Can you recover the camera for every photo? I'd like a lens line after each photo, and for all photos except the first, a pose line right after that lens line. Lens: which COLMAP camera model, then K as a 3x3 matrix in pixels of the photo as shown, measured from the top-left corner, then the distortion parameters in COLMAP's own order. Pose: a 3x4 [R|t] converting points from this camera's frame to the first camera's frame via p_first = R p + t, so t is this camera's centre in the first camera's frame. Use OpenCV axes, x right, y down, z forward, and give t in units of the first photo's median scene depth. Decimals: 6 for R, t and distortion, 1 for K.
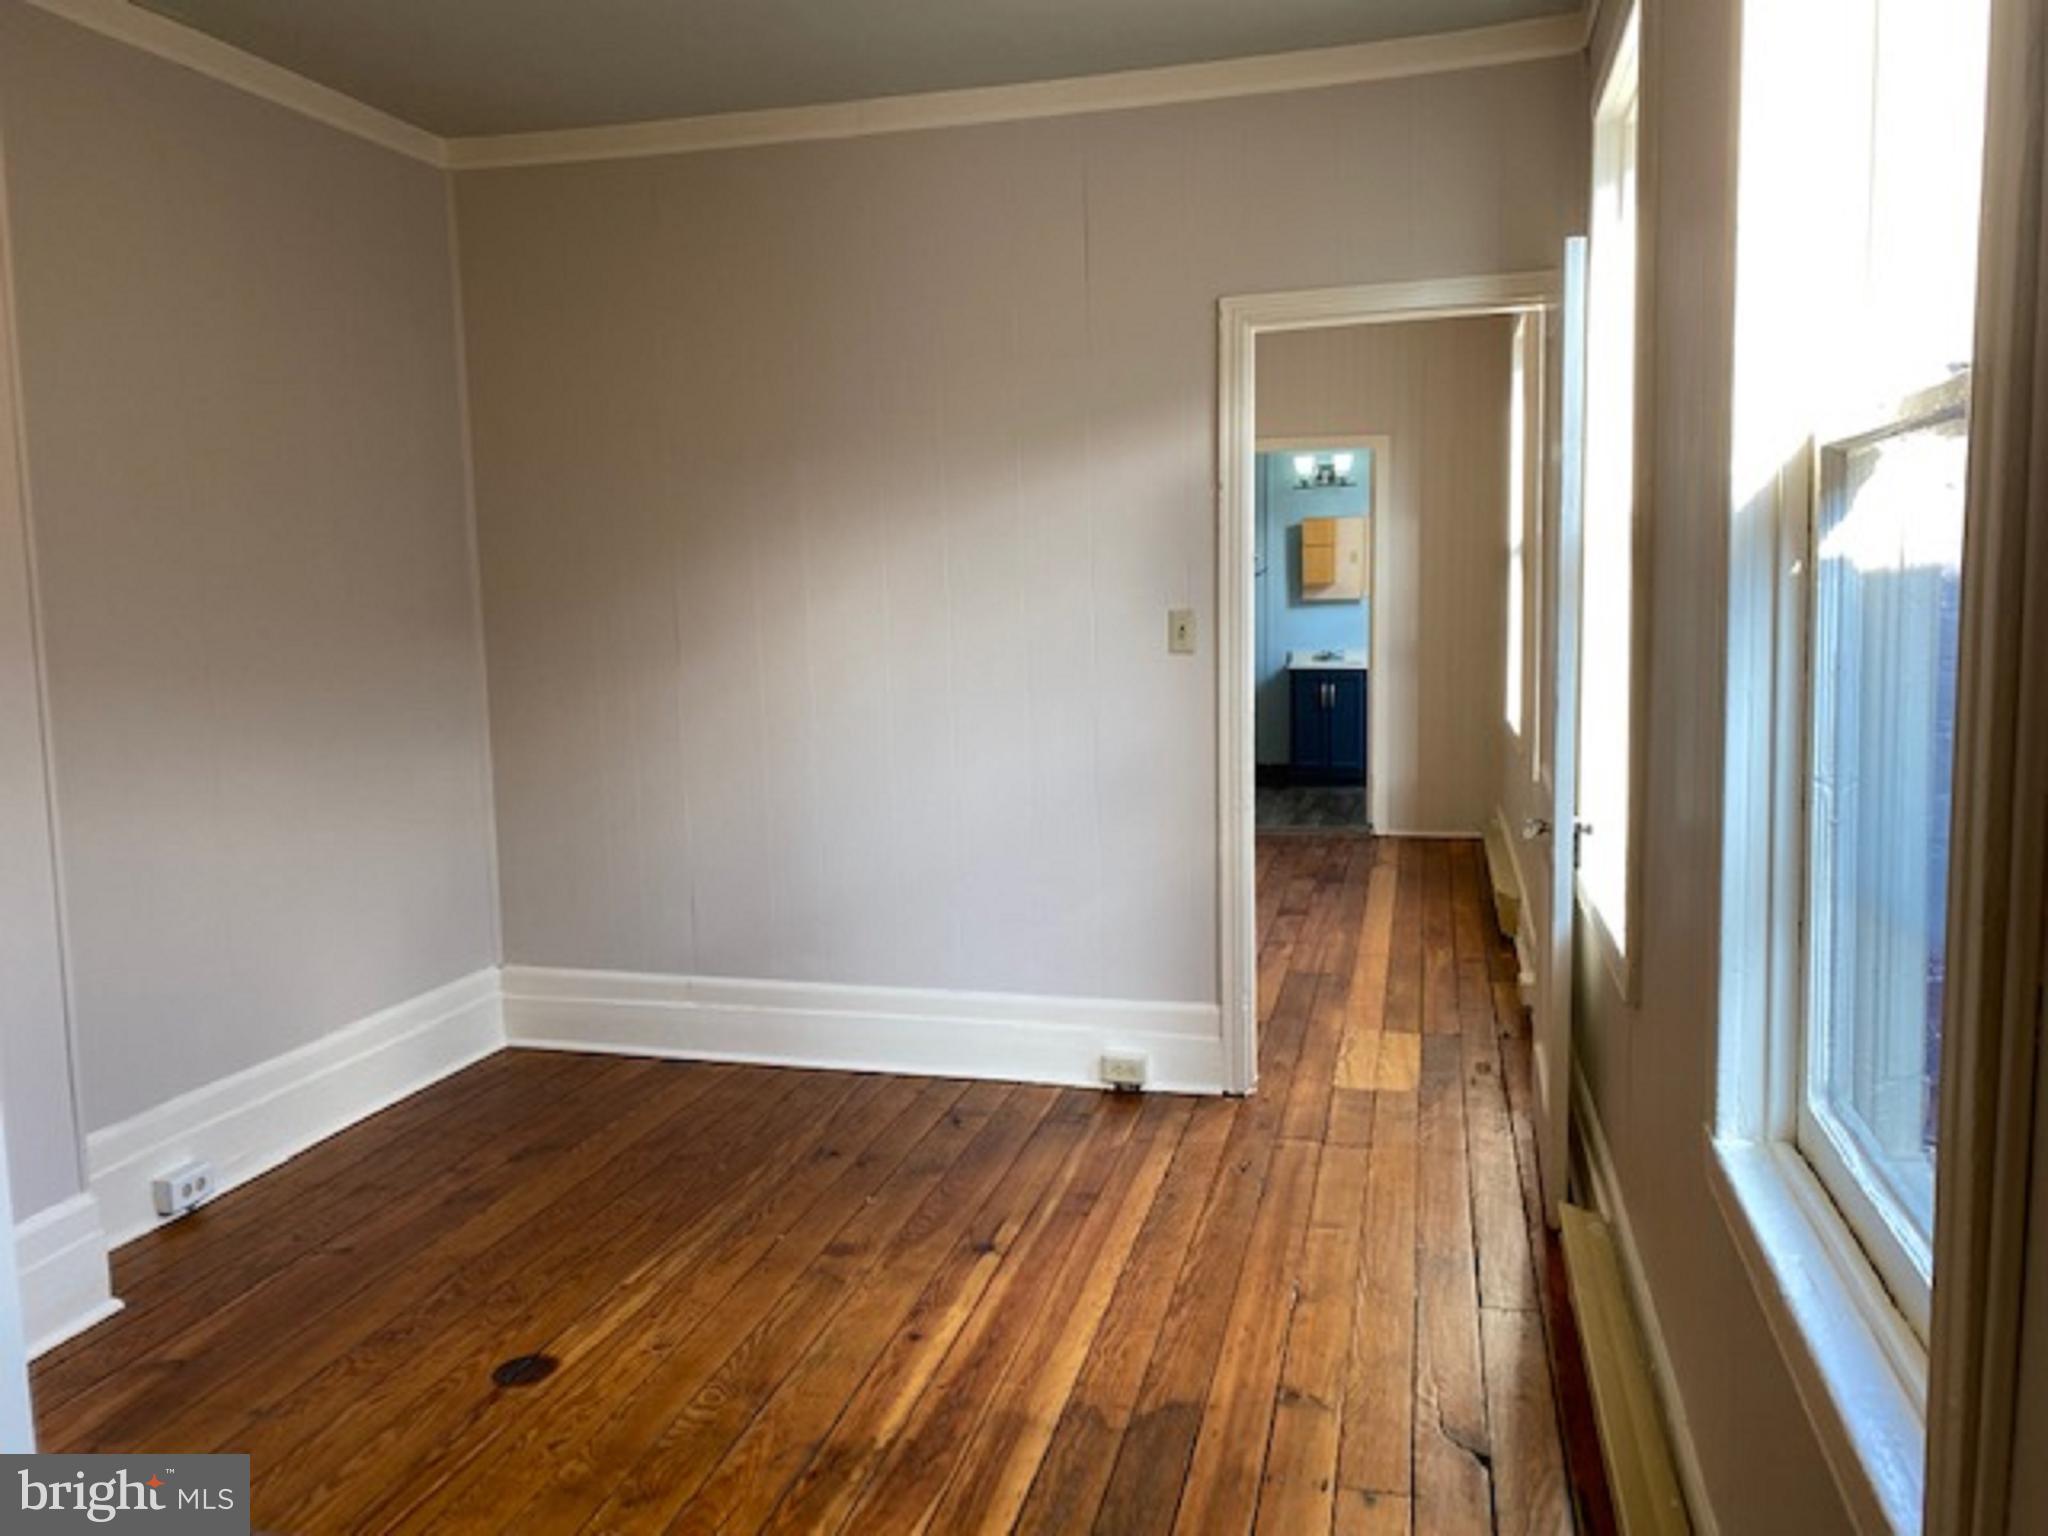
lens RADIAL K [[1563.5, 0, 1022.9], [0, 1563.5, 739.8], [0, 0, 1]] dist [0.110131, -0.193473]
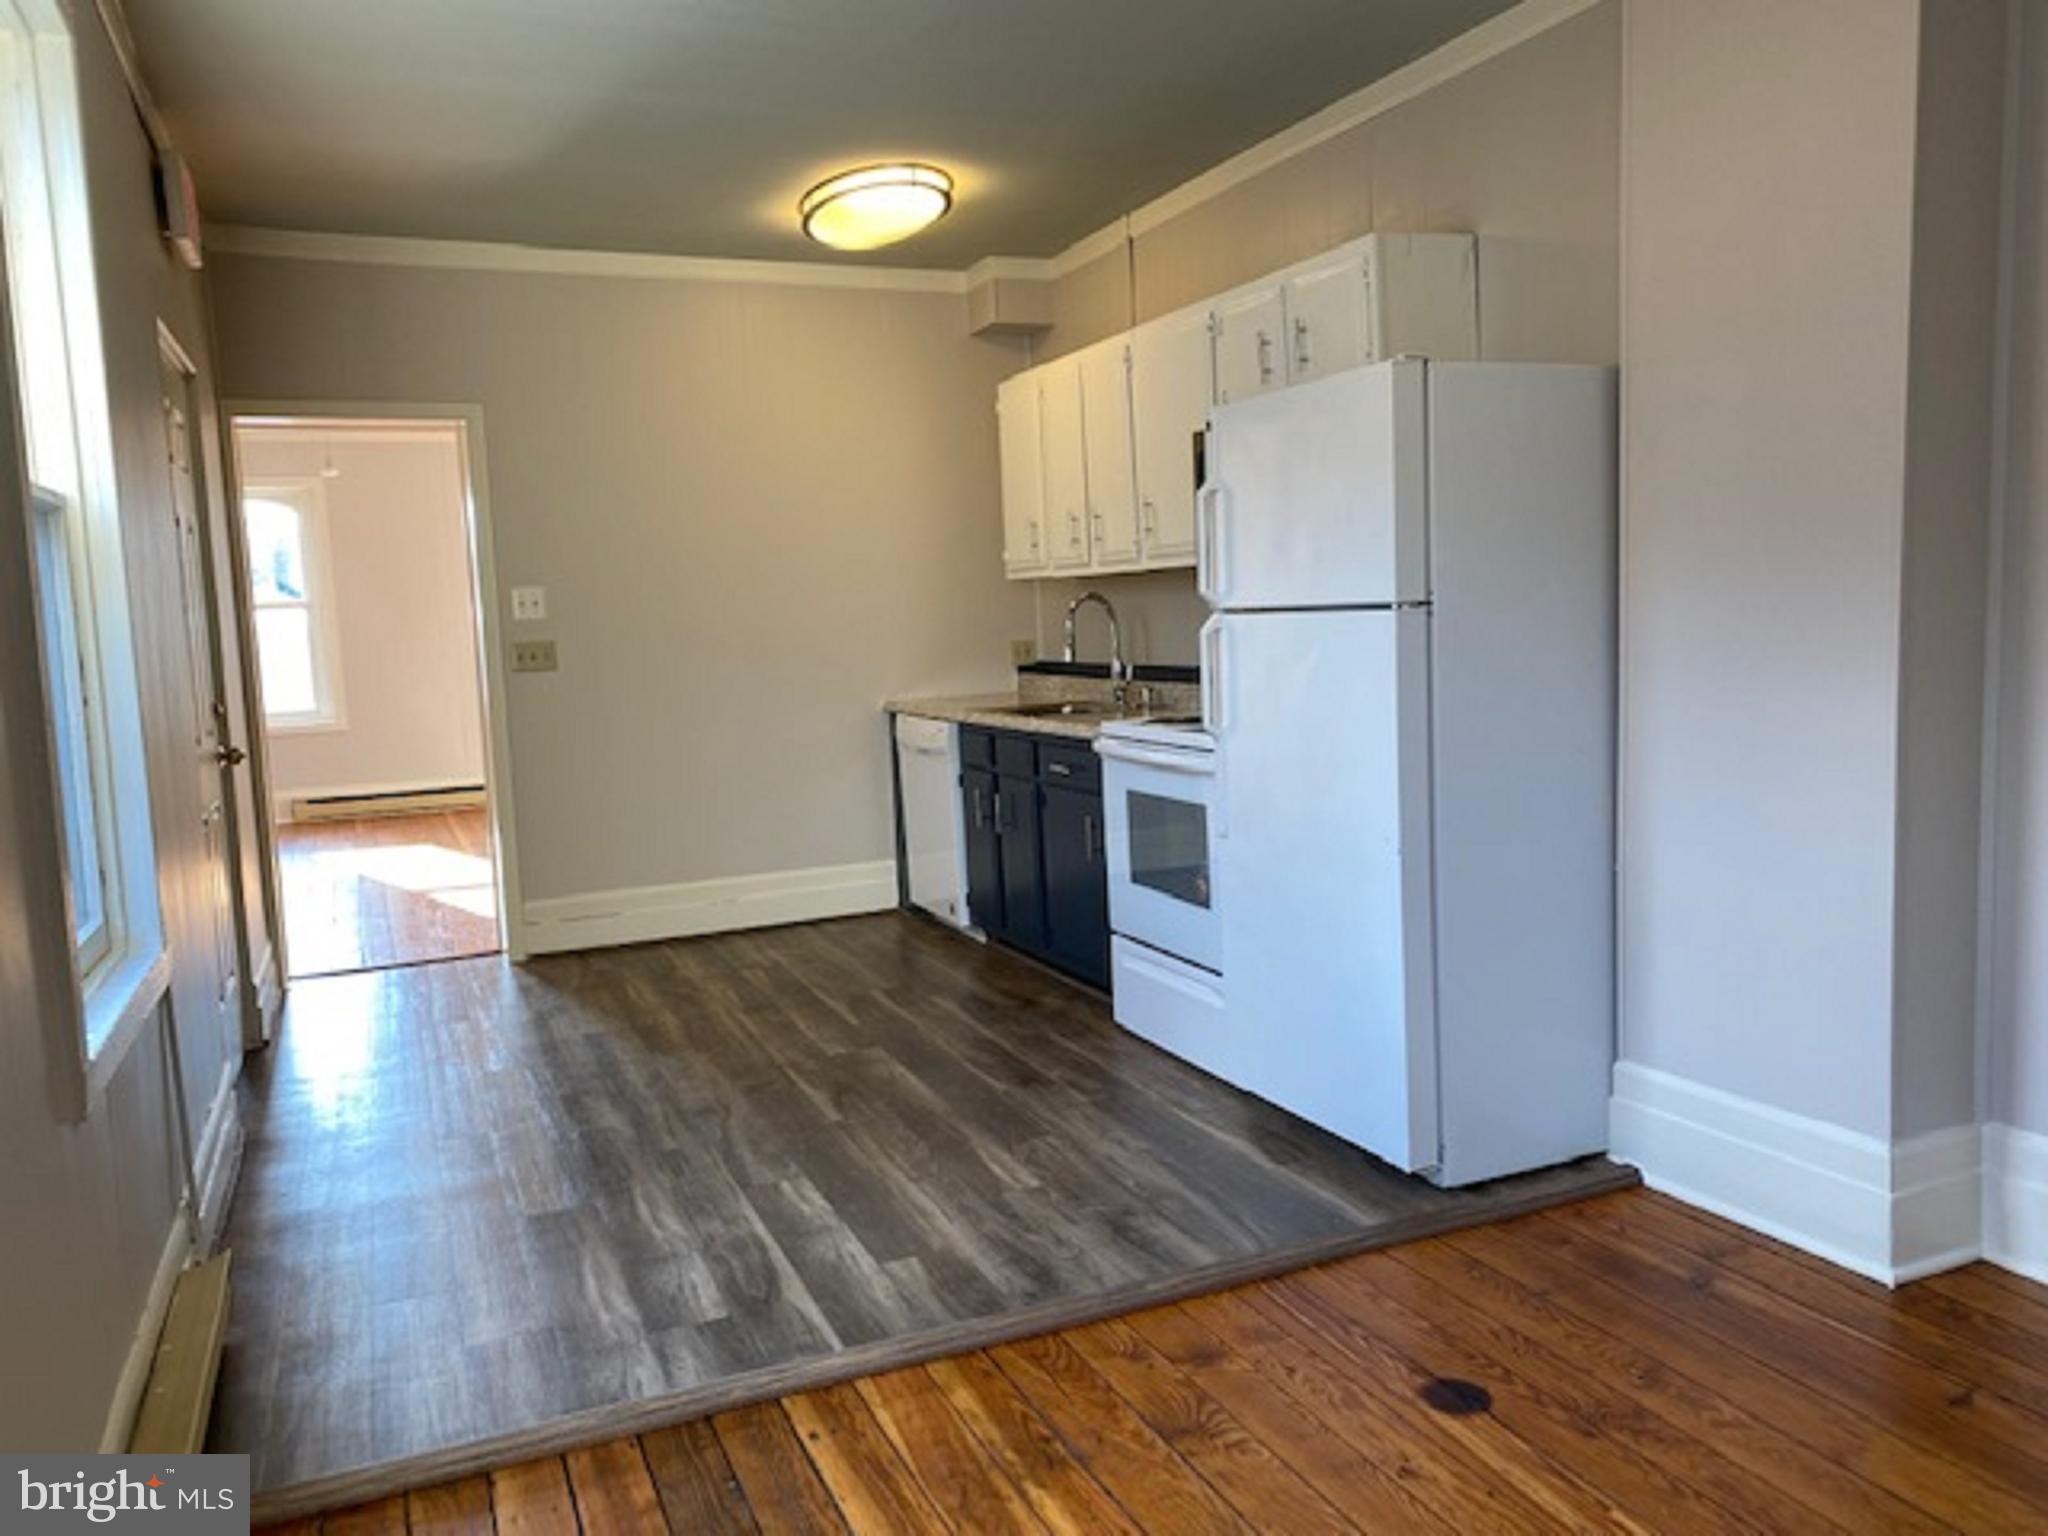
lens RADIAL K [[1546.7, 0, 1024.0], [0, 1546.7, 768.0], [0, 0, 1]] dist [0.152566, -0.225789]
pose [[-0.790143, 0.125462, -0.599944, 0.240074], [-0.000473, 0.978701, 0.205291, -0.085729], [0.612922, 0.162493, -0.773255, 0.969388]]
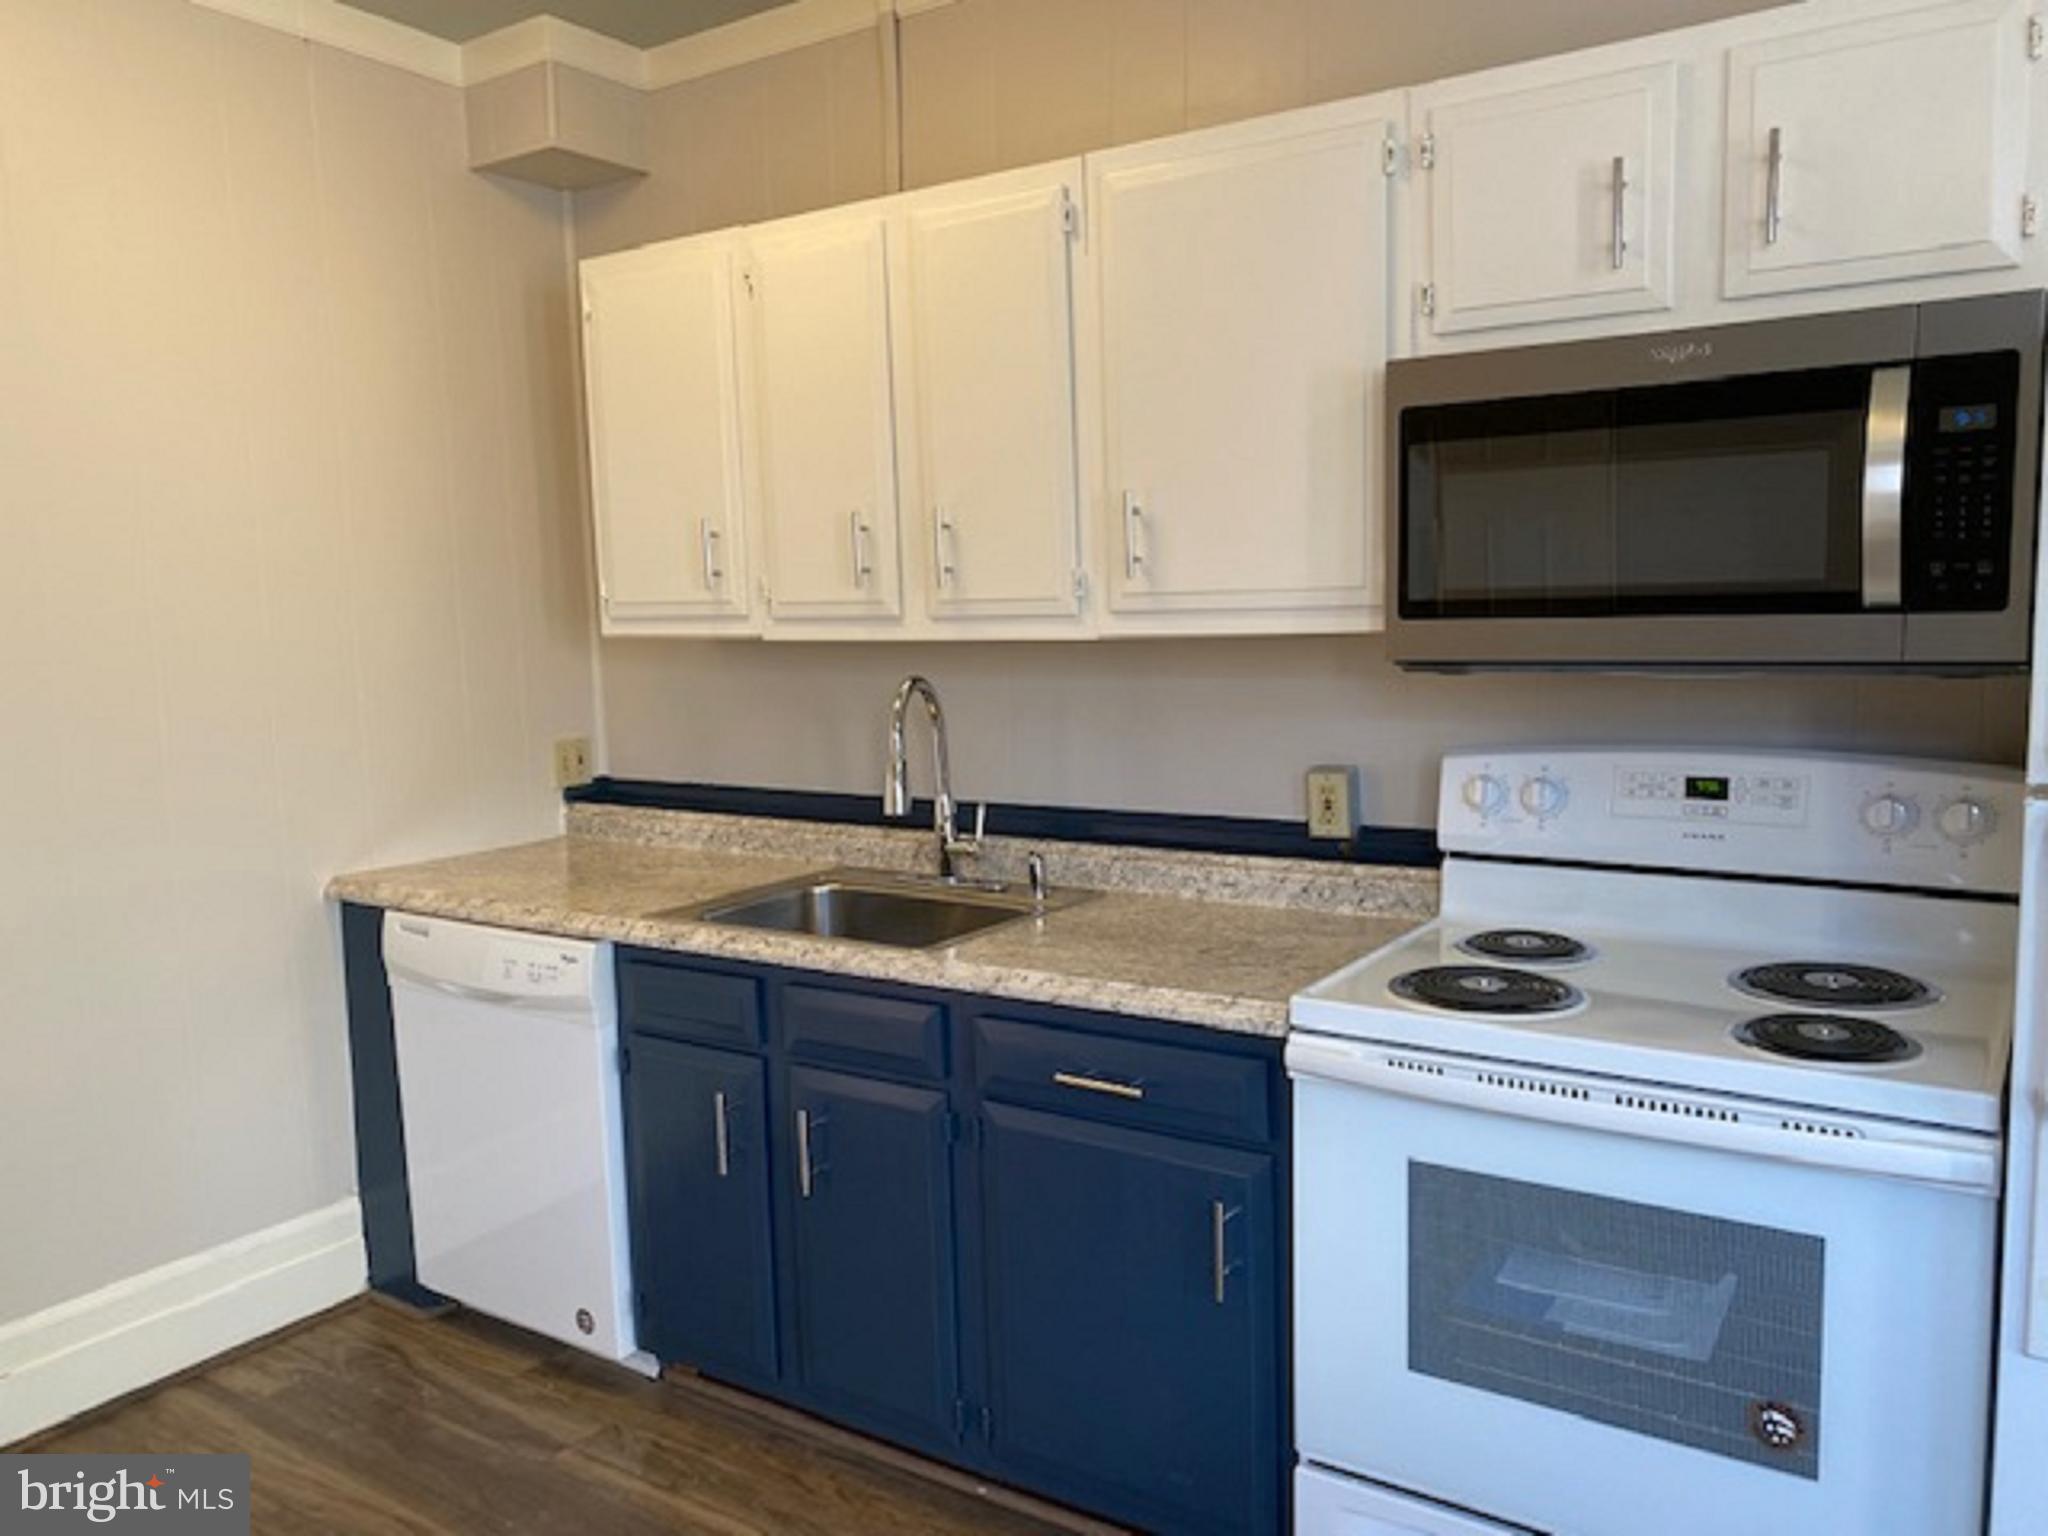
lens RADIAL K [[1554.1, 0, 1017.8], [0, 1554.1, 764.2], [0, 0, 1]] dist [0.046519, -0.056613]
pose [[-0.330647, 0.138975, -0.933466, 0.014039], [-0.067031, 0.983142, 0.170114, -0.042125], [0.941371, 0.118819, -0.315757, 0.249657]]
